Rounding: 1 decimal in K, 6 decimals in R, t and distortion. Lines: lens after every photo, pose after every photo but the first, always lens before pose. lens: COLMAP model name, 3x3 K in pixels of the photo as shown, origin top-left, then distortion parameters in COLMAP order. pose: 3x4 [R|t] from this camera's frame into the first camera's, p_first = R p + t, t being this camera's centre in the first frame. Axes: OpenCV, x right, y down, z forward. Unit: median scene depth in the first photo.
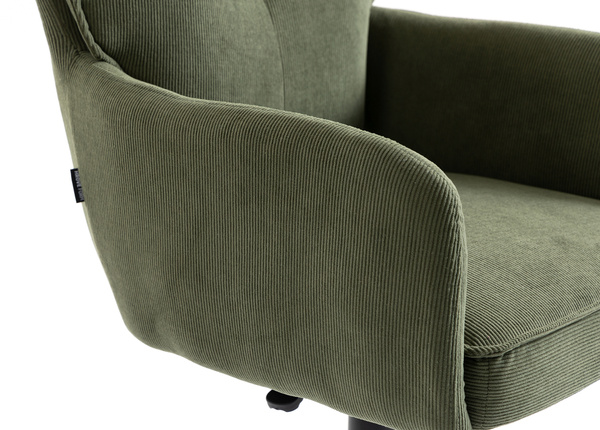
lens RADIAL K [[1782.8, 0, 299.7], [0, 1782.8, 216.2], [0, 0, 1]] dist [0.048827, 0.000000]
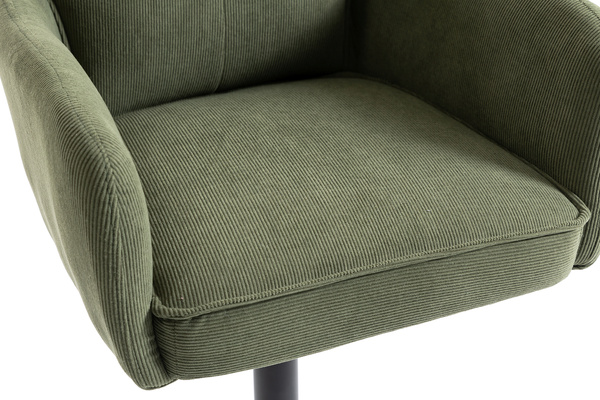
lens RADIAL K [[1170.7, 0, 299.7], [0, 1170.7, 200.7], [0, 0, 1]] dist [0.006341, 0.000000]
pose [[0.901150, 0.179080, -0.394791, 0.423774], [-0.099722, 0.971898, 0.213235, -0.137789], [0.421883, -0.152787, 0.893684, 0.435231]]
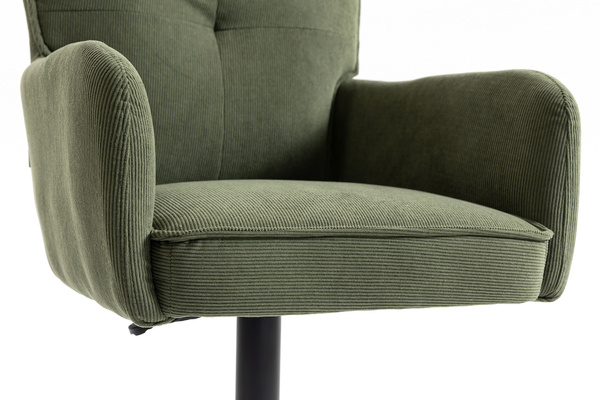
lens RADIAL K [[1038.6, 0, 301.9], [0, 1038.6, 197.9], [0, 0, 1]] dist [0.042042, 0.000000]
pose [[0.911225, 0.025340, -0.411128, 0.436661], [-0.121700, 0.970110, -0.209943, 0.176012], [0.393519, 0.241340, 0.887073, 0.459488]]
